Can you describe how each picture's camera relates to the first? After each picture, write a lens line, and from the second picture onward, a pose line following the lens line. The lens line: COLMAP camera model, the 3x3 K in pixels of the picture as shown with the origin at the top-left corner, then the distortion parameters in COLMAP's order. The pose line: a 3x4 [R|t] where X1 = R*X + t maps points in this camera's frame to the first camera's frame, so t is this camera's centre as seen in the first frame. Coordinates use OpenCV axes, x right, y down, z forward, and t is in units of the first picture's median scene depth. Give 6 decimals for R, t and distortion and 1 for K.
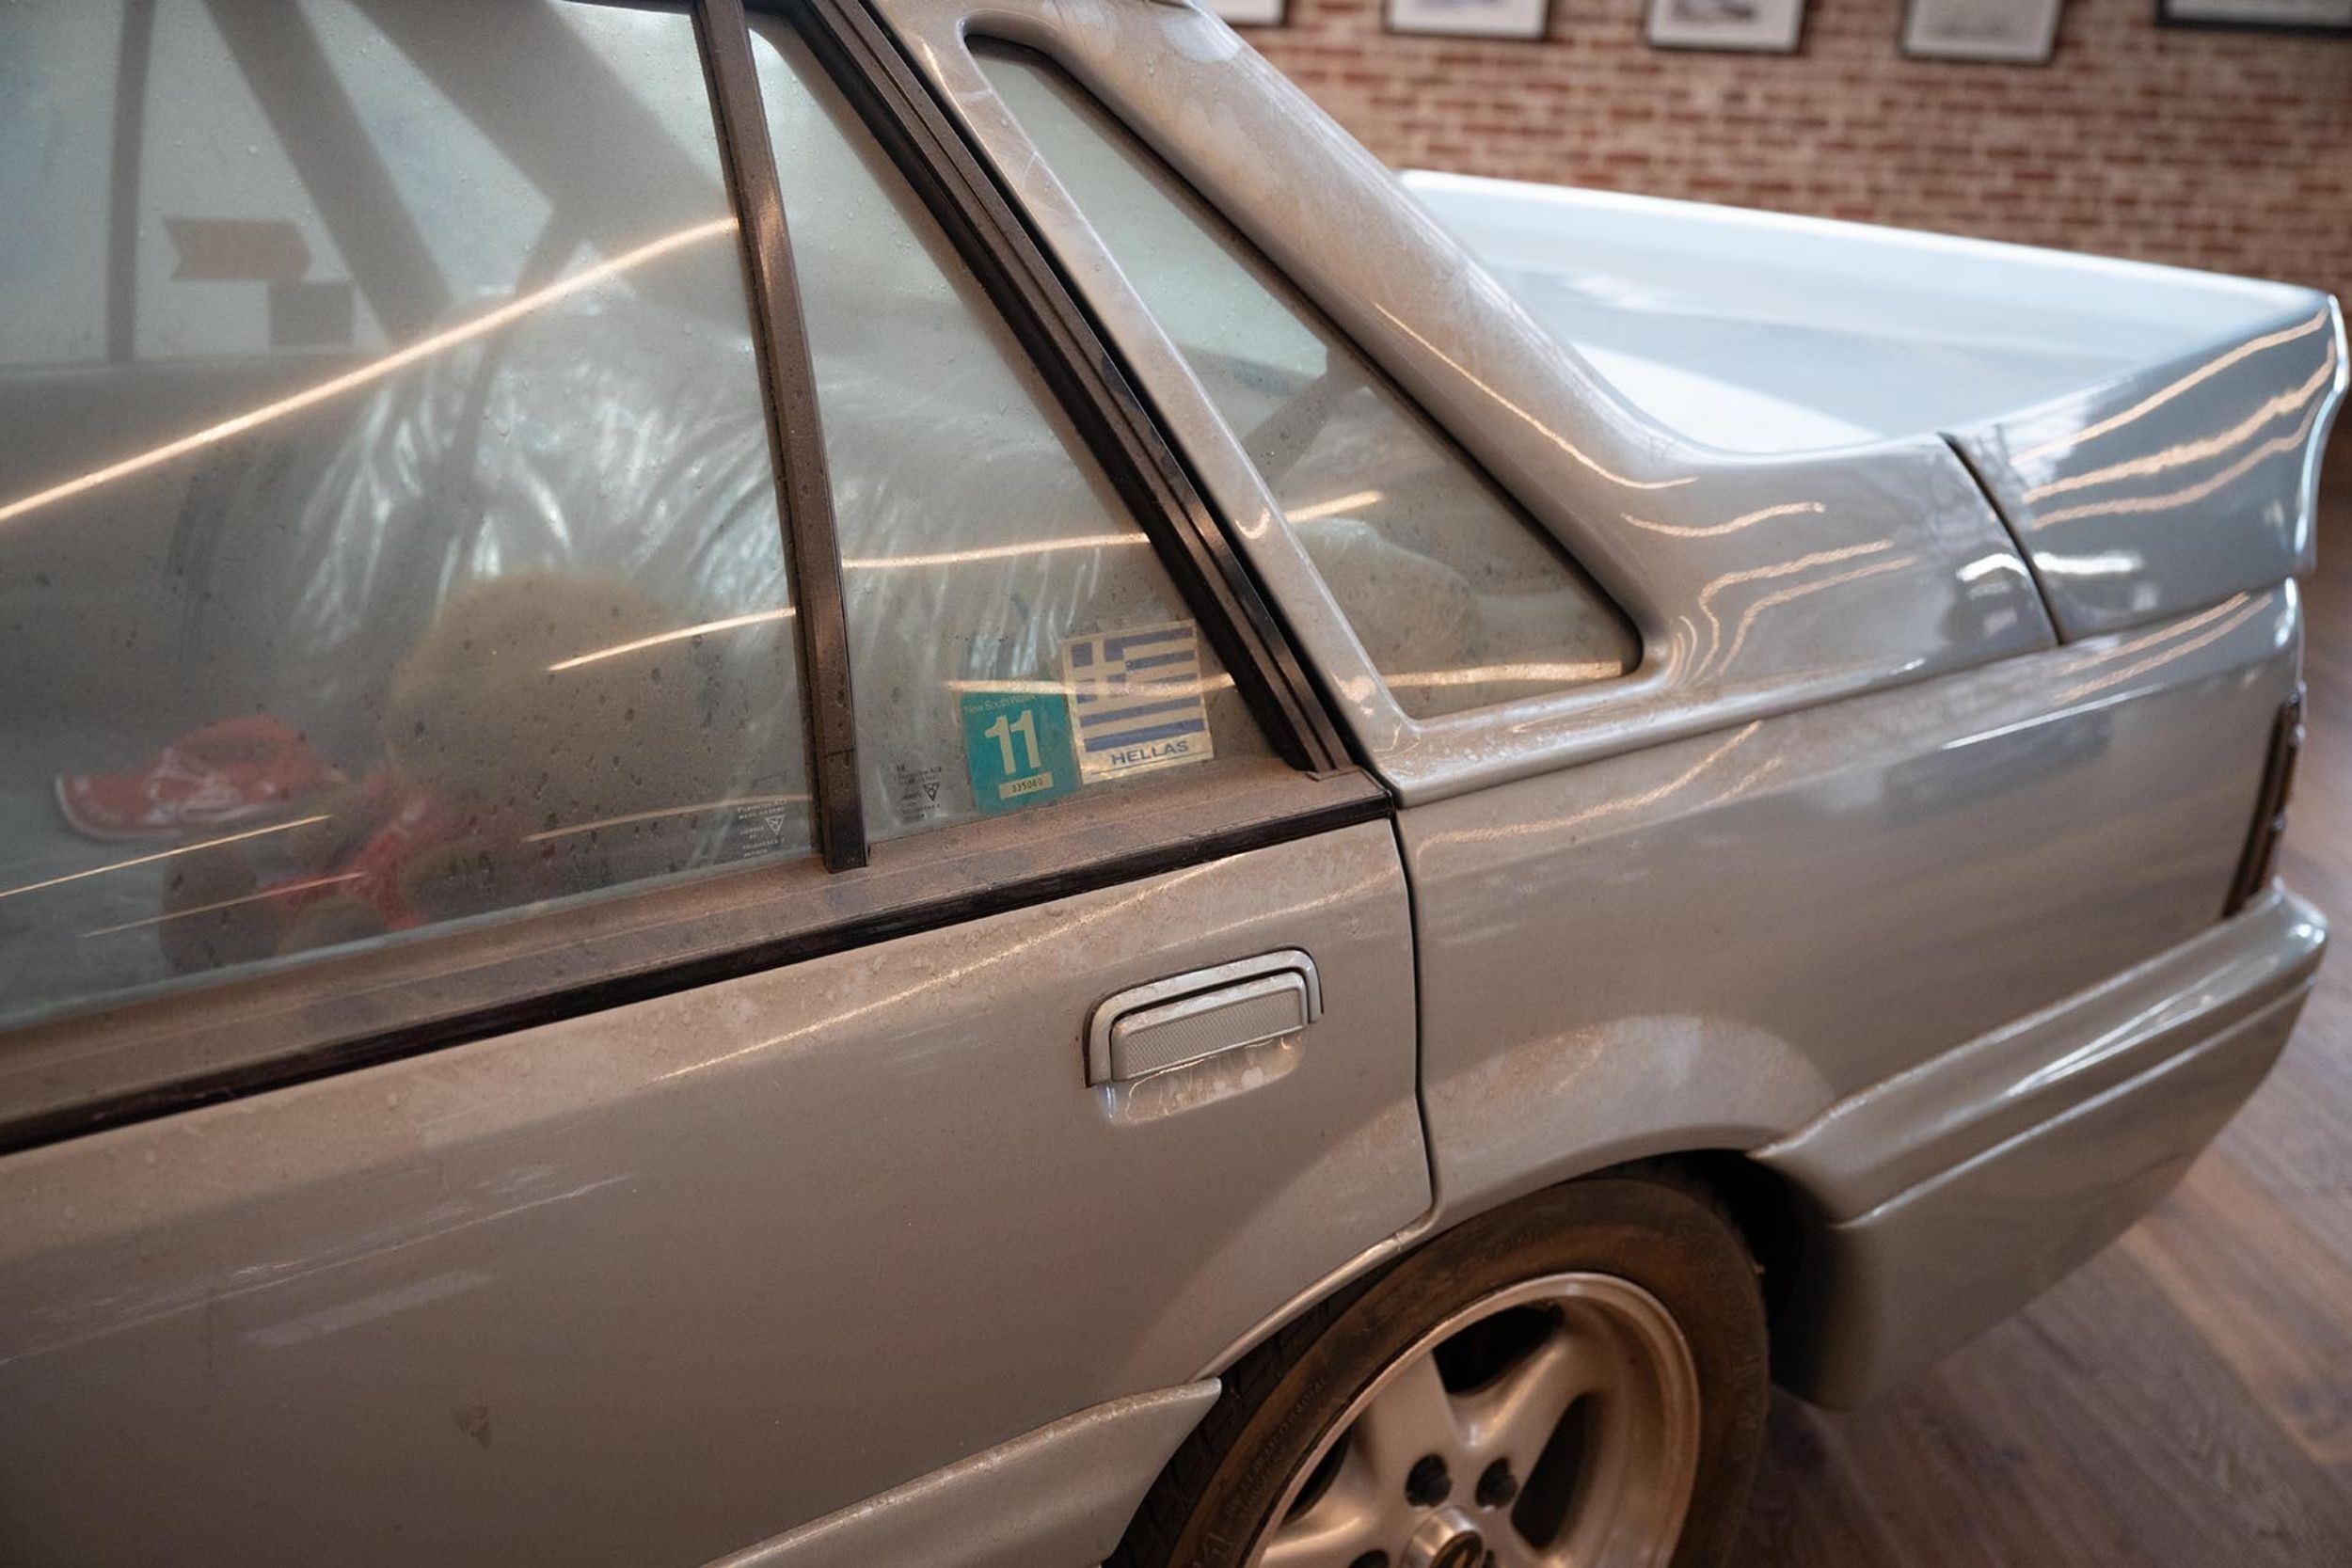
lens RADIAL K [[2148.3, 0, 1176.0], [0, 2148.3, 784.0], [0, 0, 1]] dist [0.005364, 0.010621]
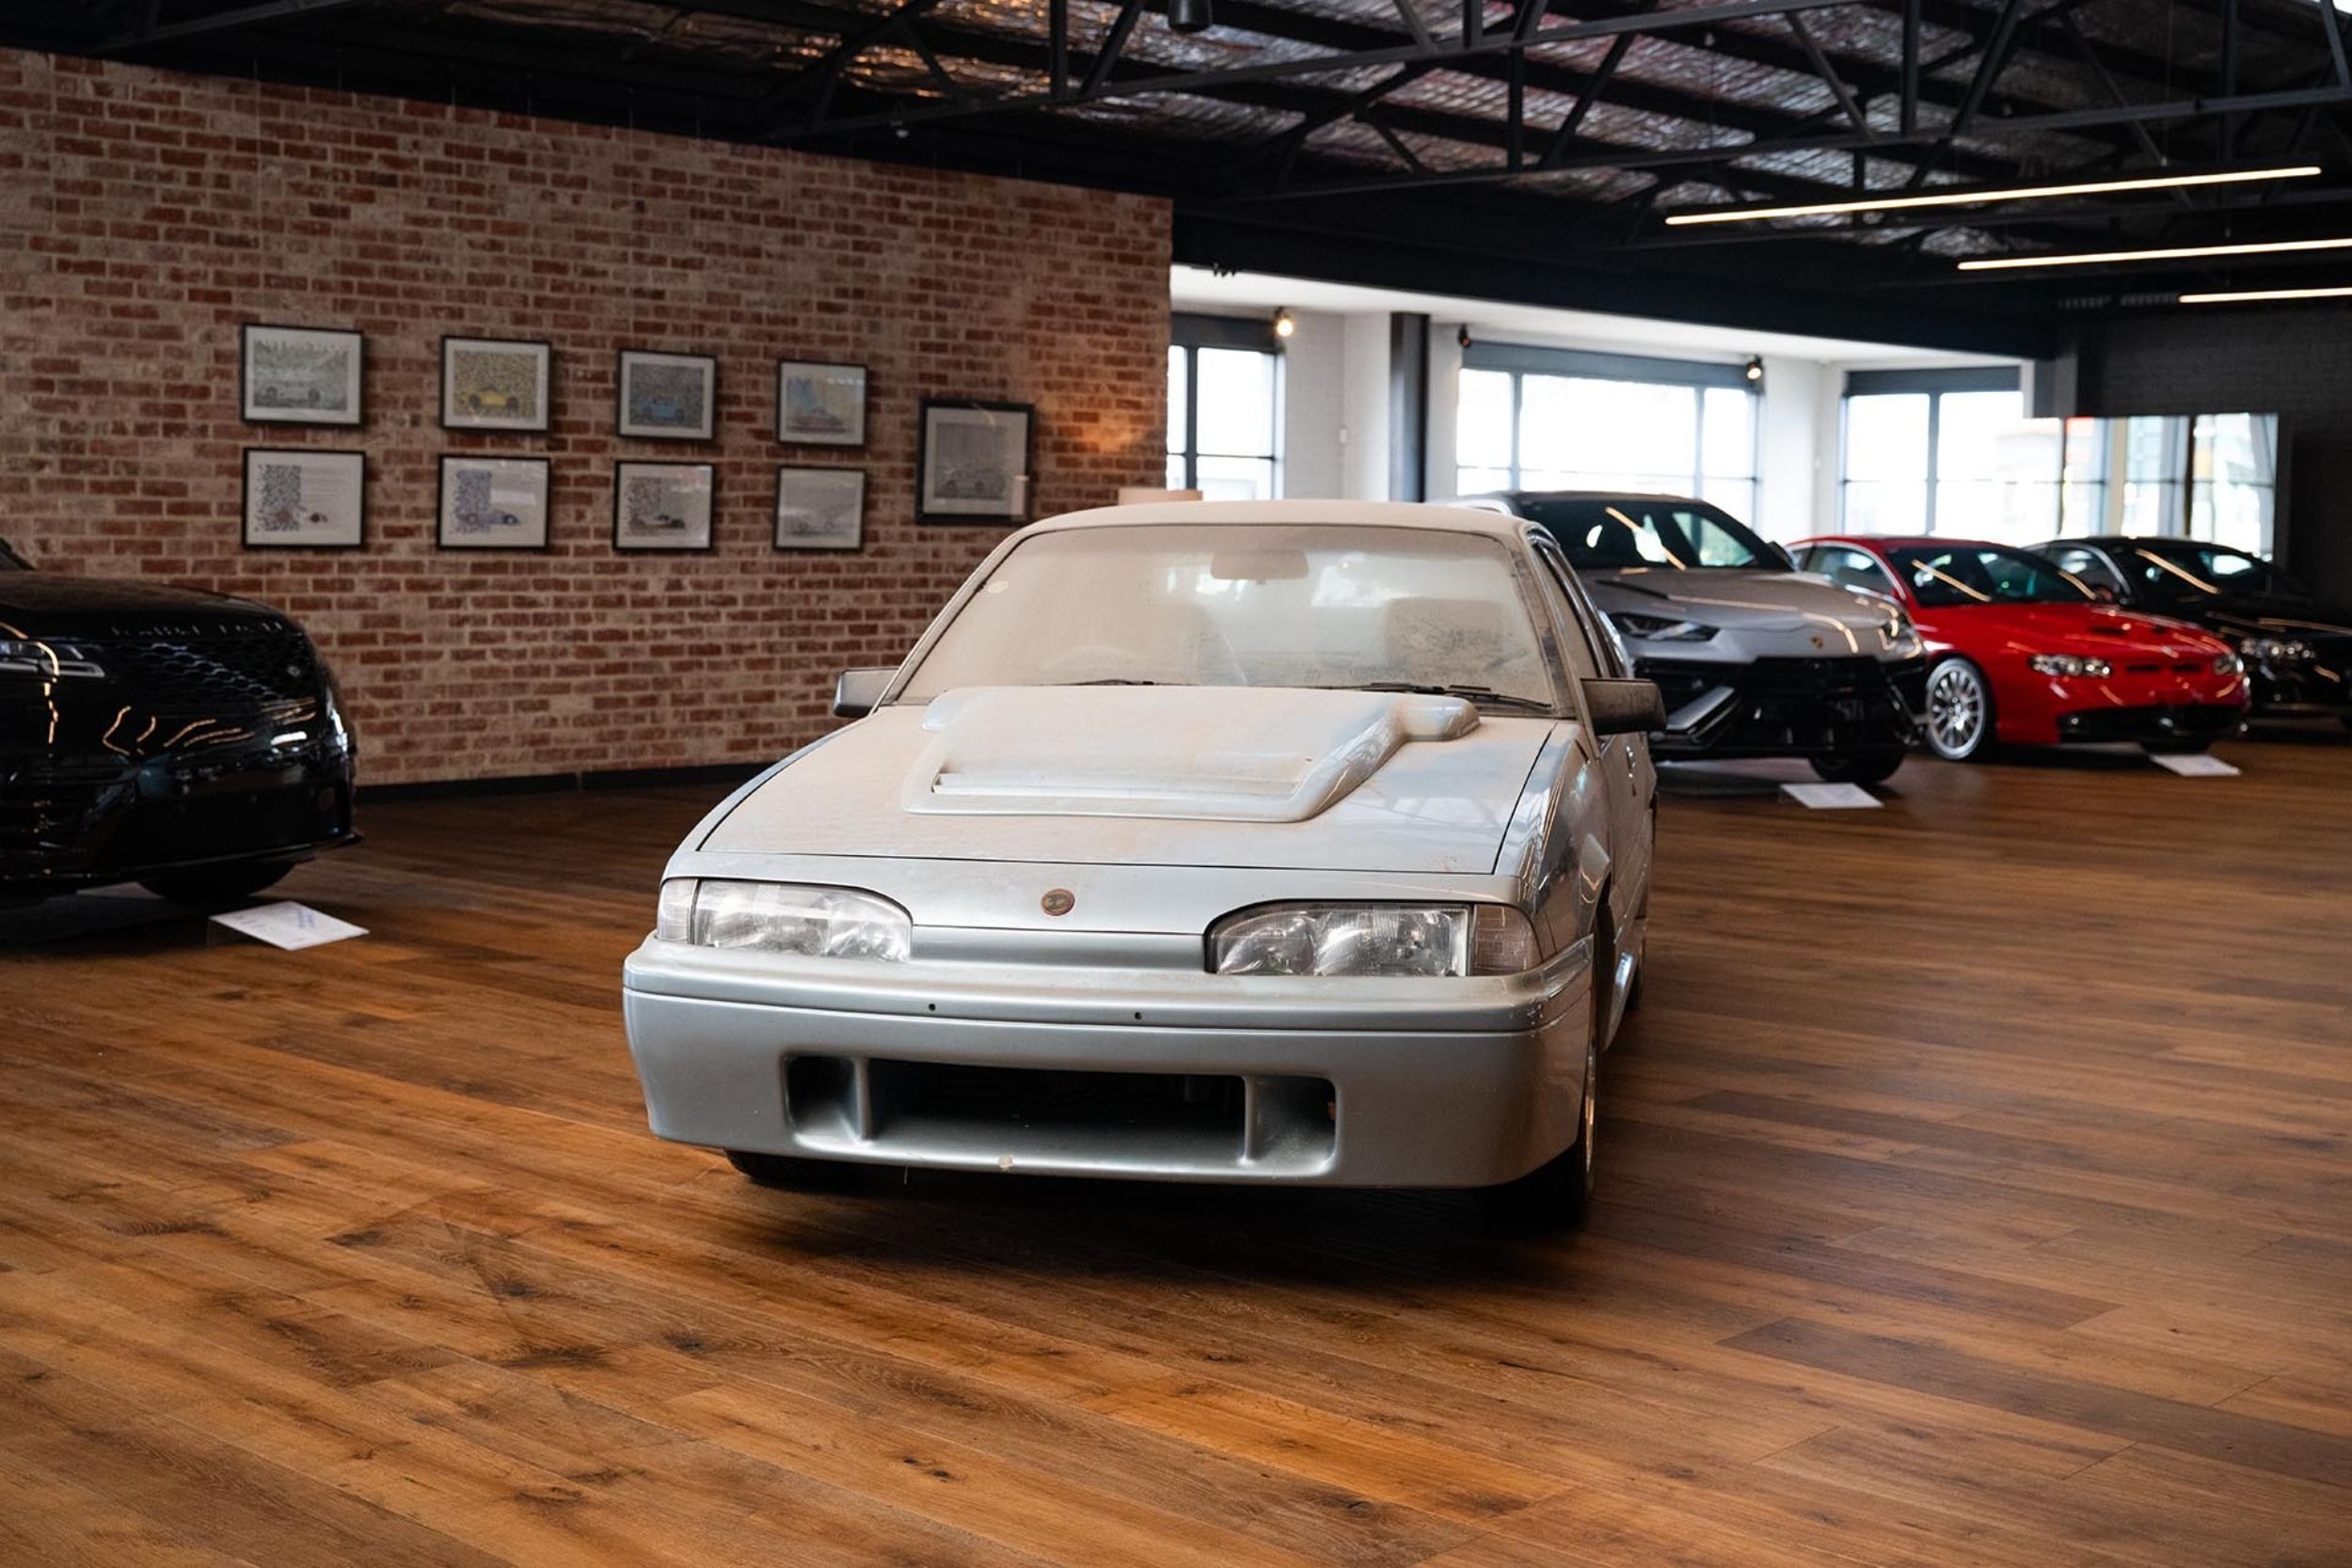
lens RADIAL K [[2979.8, 0, 1121.7], [0, 2979.8, 786.0], [0, 0, 1]] dist [-0.007900, 0.035625]
pose [[0.743820, -0.096081, 0.661438, -0.739176], [0.252591, 0.956633, -0.145090, 0.124708], [-0.618813, 0.274994, 0.735832, -0.453509]]
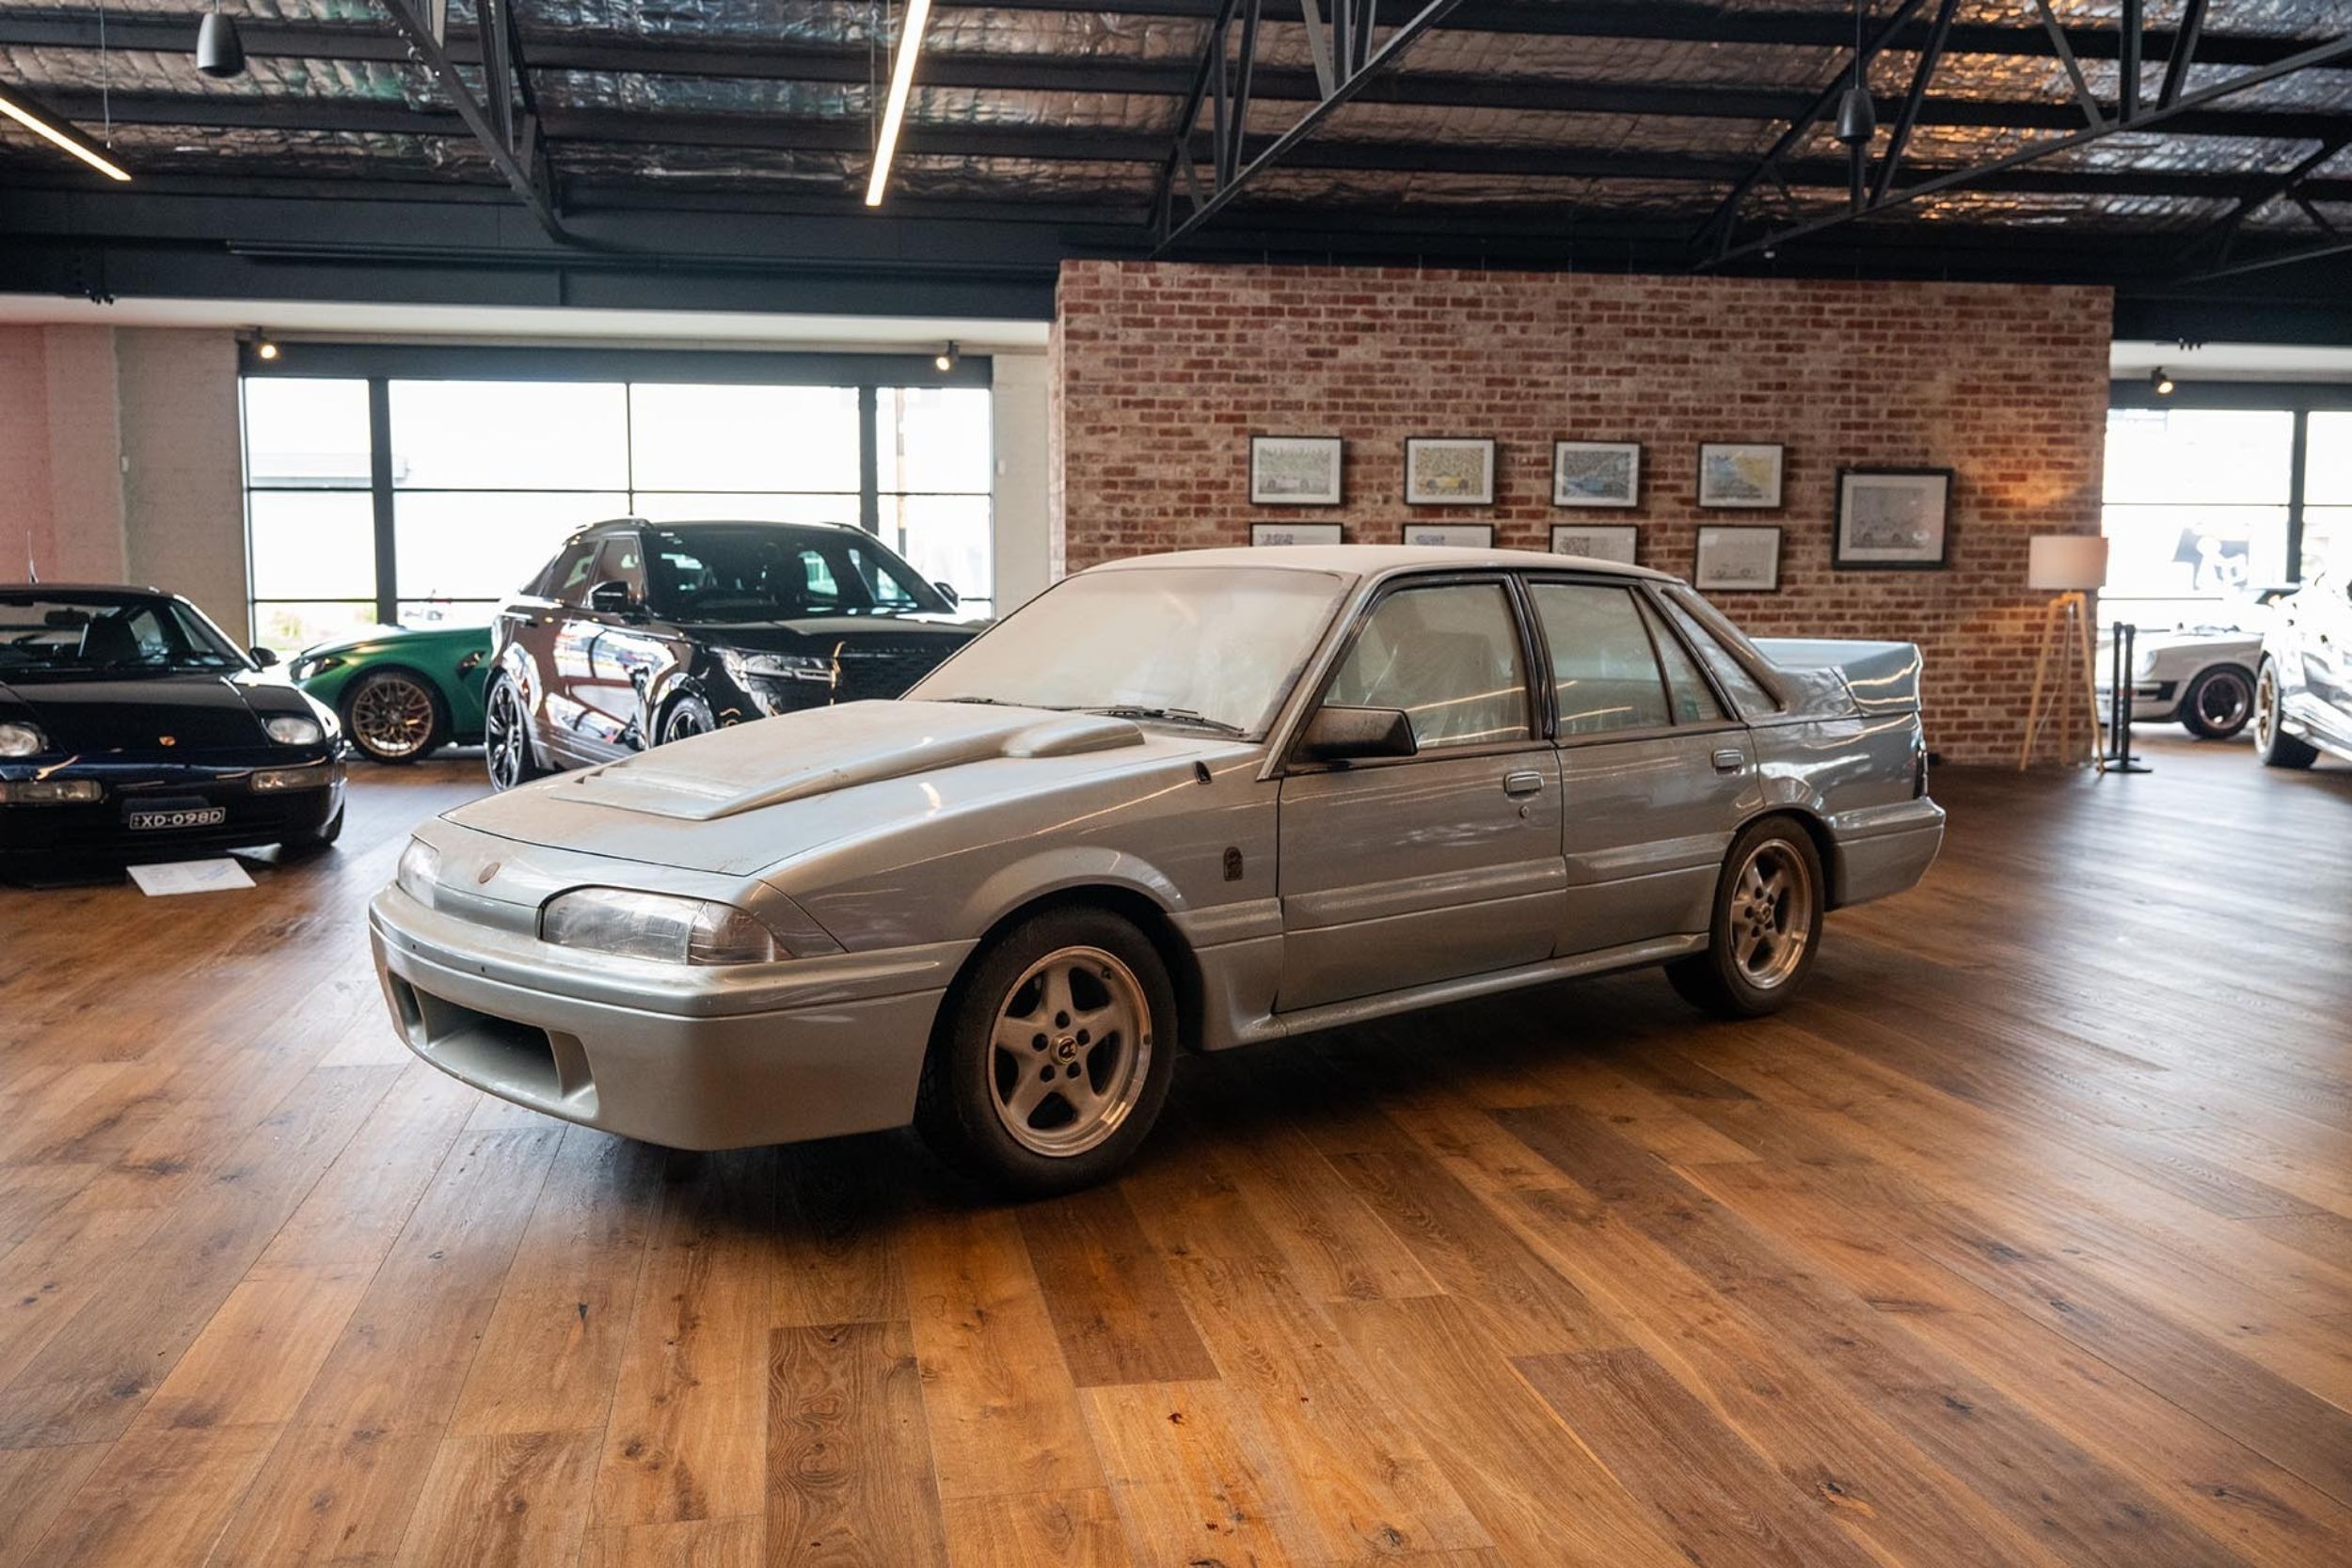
lens RADIAL K [[2062.4, 0, 1147.3], [0, 2062.4, 779.2], [0, 0, 1]] dist [-0.005061, 0.014361]
pose [[0.994212, -0.058487, 0.090115, -0.252032], [0.078963, 0.966597, -0.243833, 0.172093], [-0.072844, 0.249538, 0.965621, -0.515080]]
